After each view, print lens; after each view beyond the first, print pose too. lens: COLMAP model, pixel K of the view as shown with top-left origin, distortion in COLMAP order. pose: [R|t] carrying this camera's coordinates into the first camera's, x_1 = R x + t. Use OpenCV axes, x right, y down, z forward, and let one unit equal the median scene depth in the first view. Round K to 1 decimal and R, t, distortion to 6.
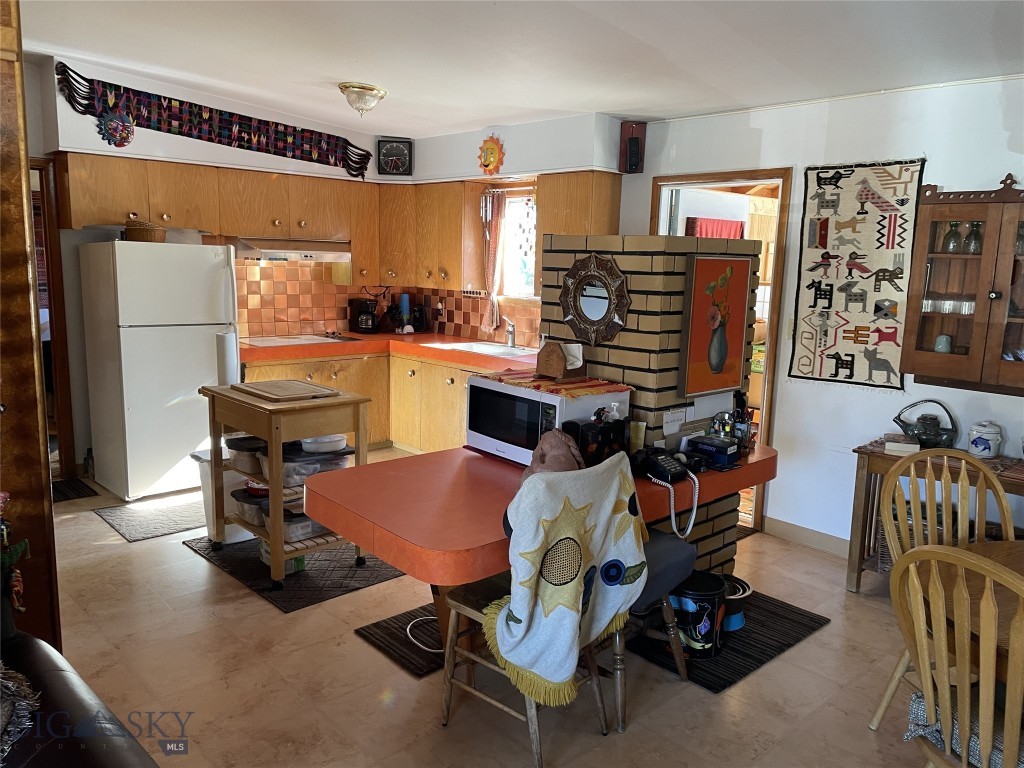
lens RADIAL K [[772.1, 0, 512.0], [0, 772.1, 384.0], [0, 0, 1]] dist [0.092591, -0.114077]
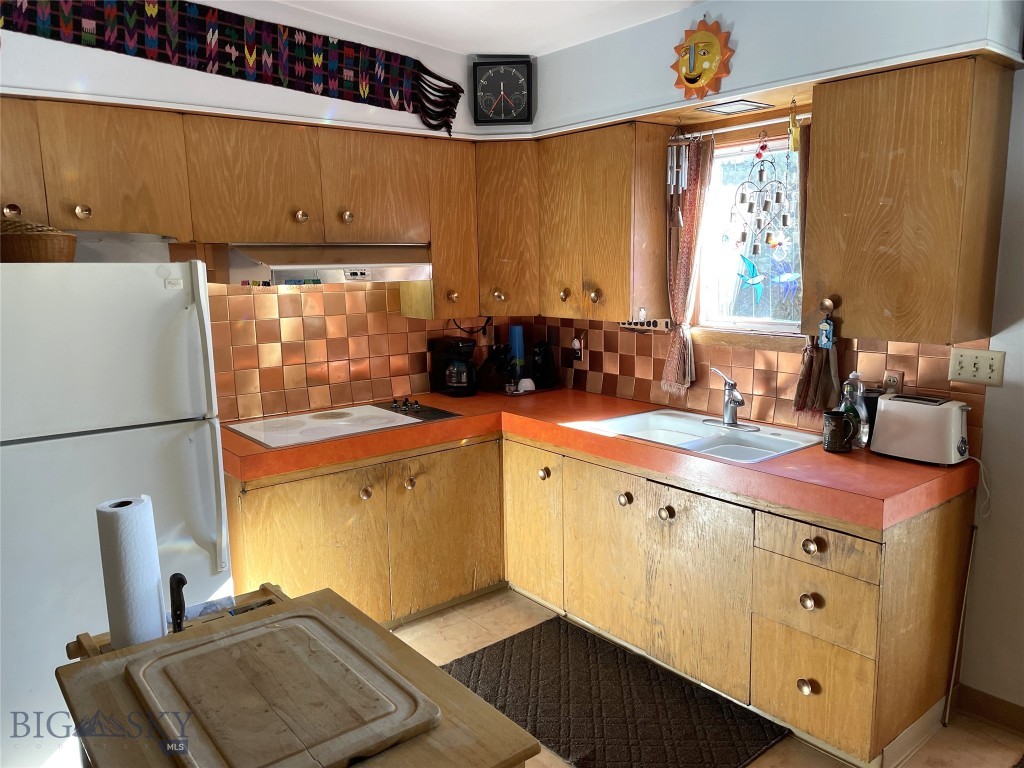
lens RADIAL K [[772.1, 0, 512.0], [0, 772.1, 384.0], [0, 0, 1]] dist [0.092591, -0.114077]
pose [[0.995979, -0.030410, -0.084271, -0.105464], [0.030211, 0.999537, -0.003643, -0.078242], [0.084343, 0.001083, 0.996436, 0.447247]]
